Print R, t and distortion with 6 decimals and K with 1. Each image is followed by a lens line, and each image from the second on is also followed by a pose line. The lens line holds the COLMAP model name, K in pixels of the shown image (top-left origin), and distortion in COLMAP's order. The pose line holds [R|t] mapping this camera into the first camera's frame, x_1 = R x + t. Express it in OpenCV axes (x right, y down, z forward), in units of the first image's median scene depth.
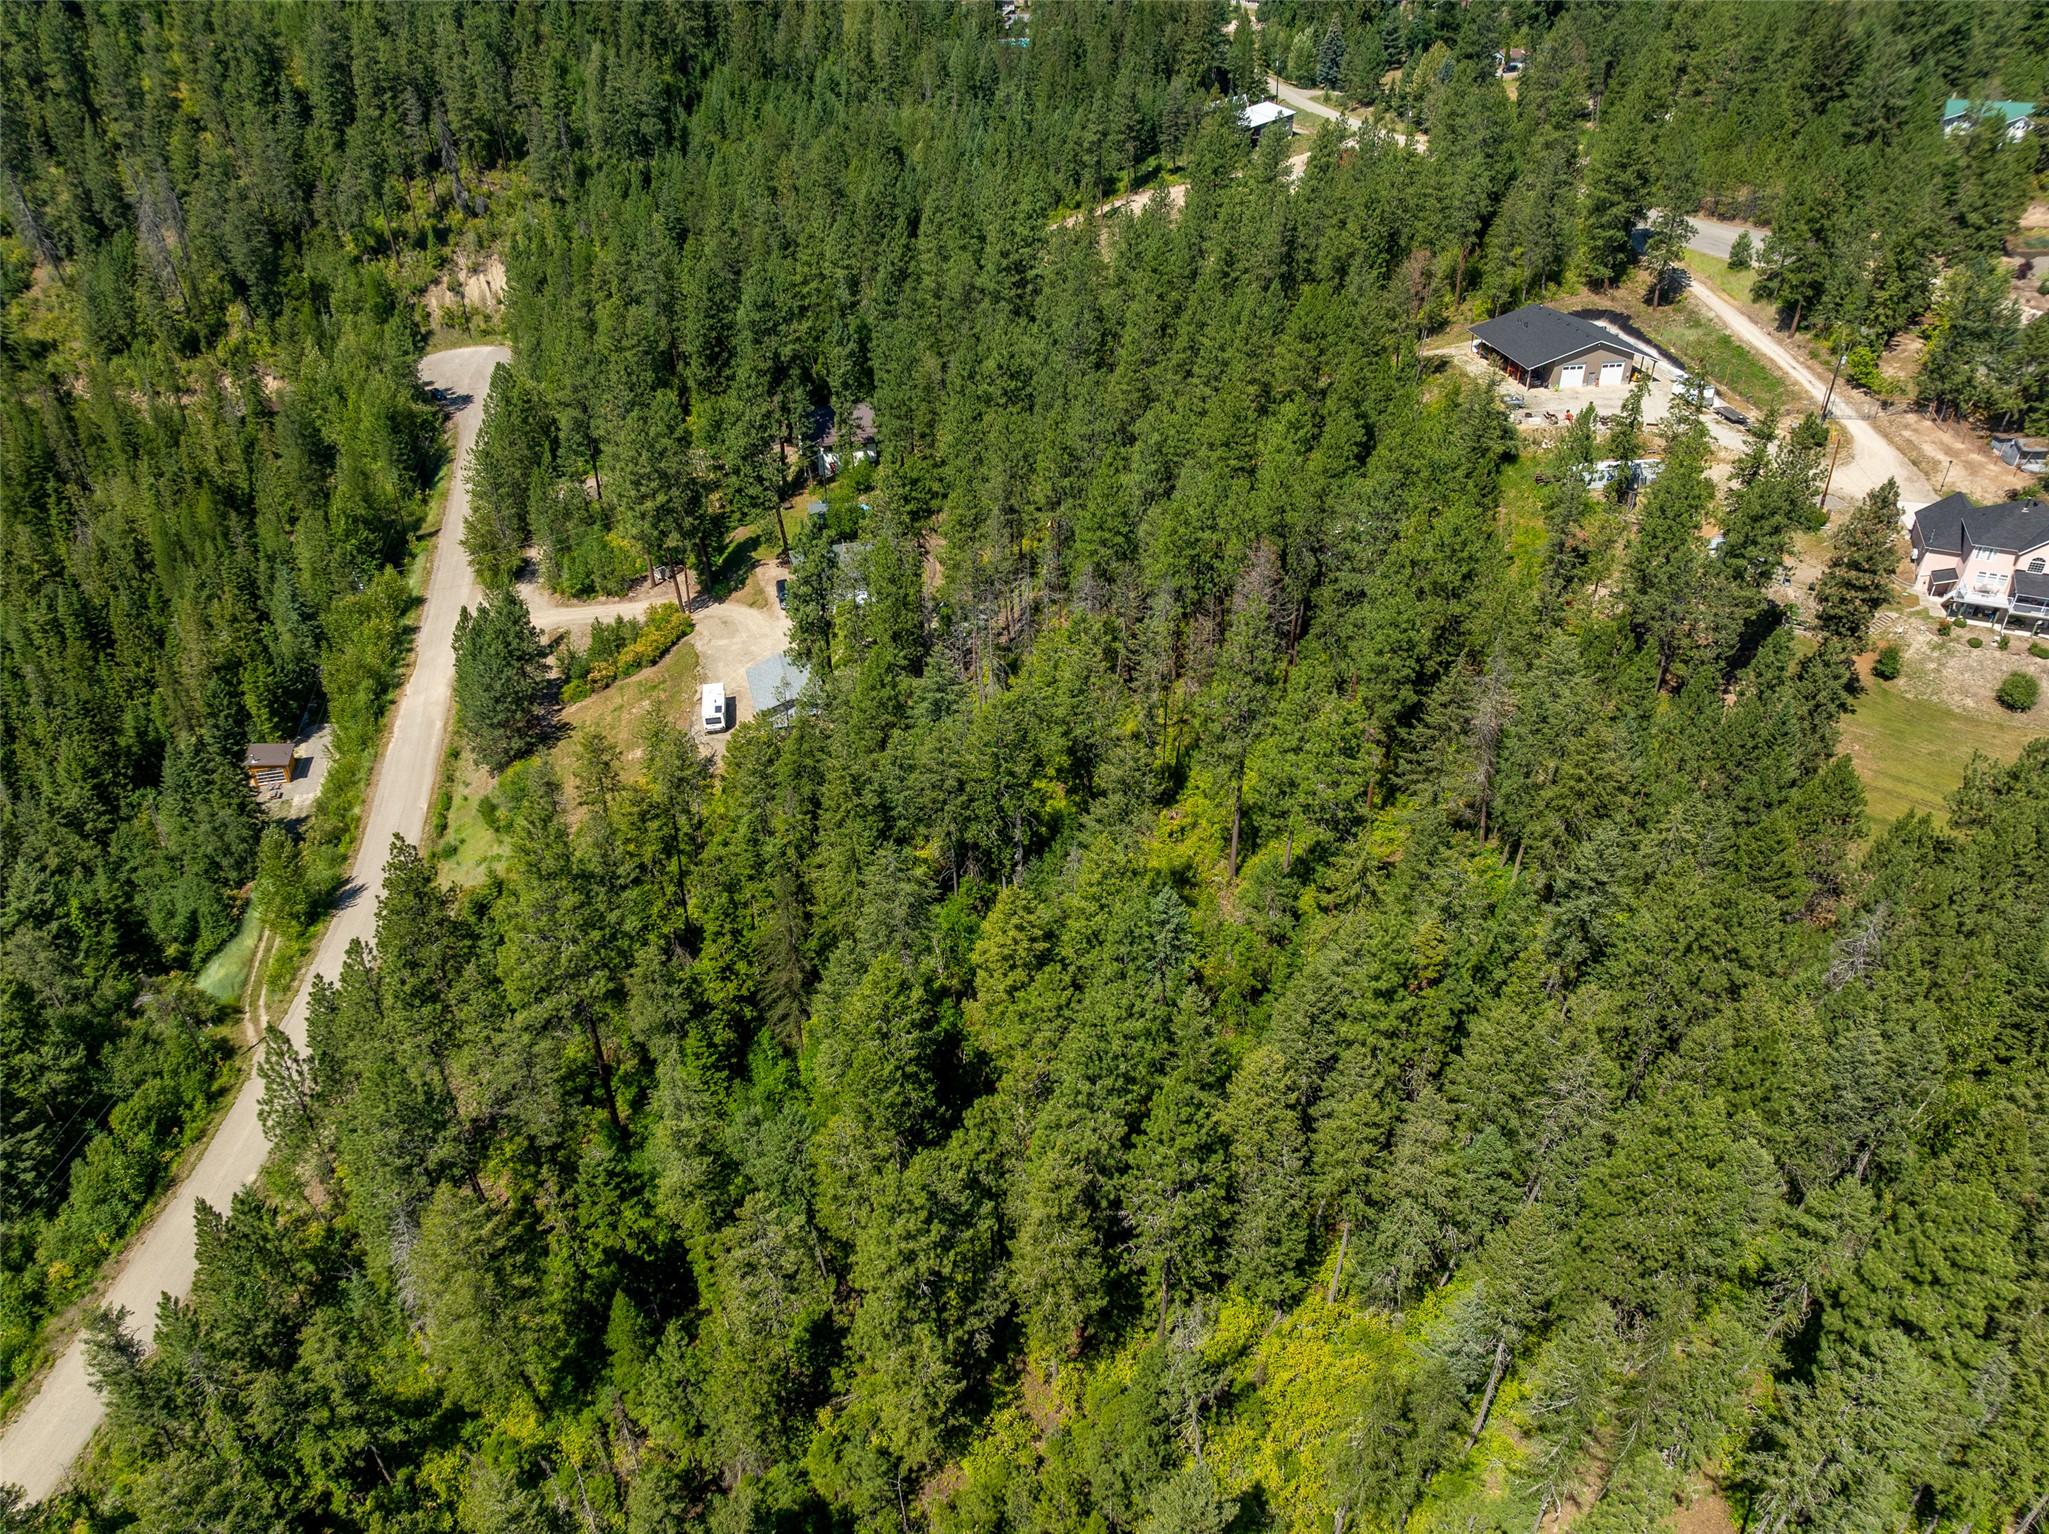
lens RADIAL K [[1439.0, 0, 1024.5], [0, 1439.0, 767.0], [0, 0, 1]] dist [-0.052437, 0.016591]
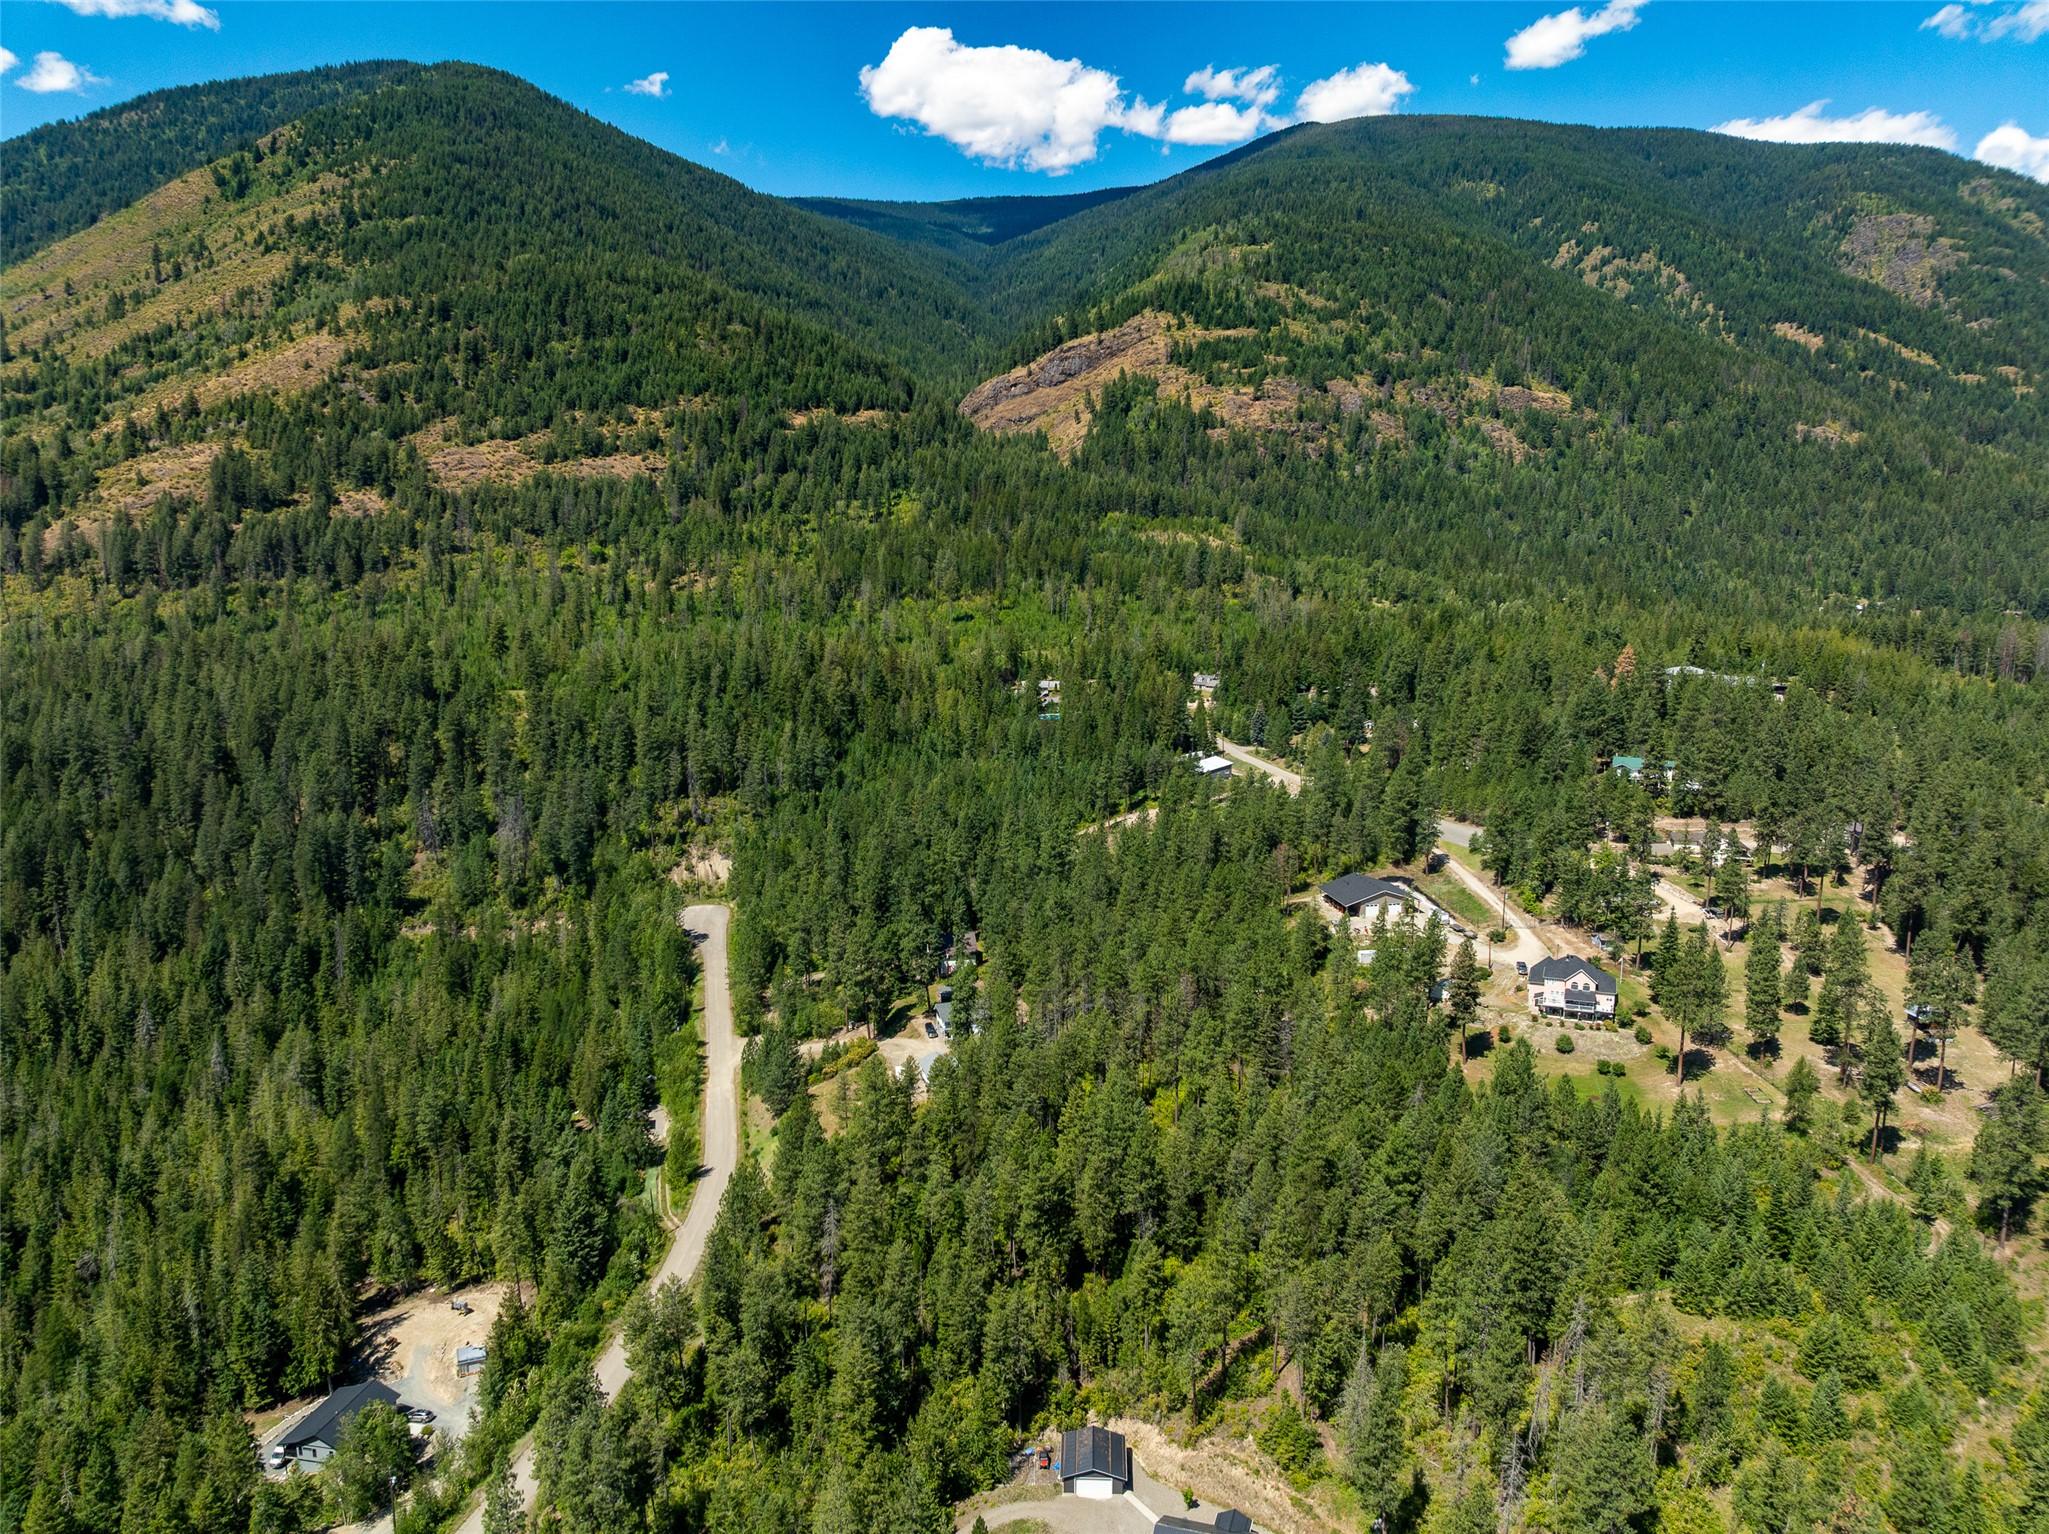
lens RADIAL K [[1439.0, 0, 1024.5], [0, 1439.0, 767.0], [0, 0, 1]] dist [-0.052437, 0.016591]
pose [[0.999937, -0.000921, -0.011209, -0.028047], [-0.003603, 0.917883, -0.396835, 0.241831], [0.010654, 0.396851, 0.917821, -0.637457]]
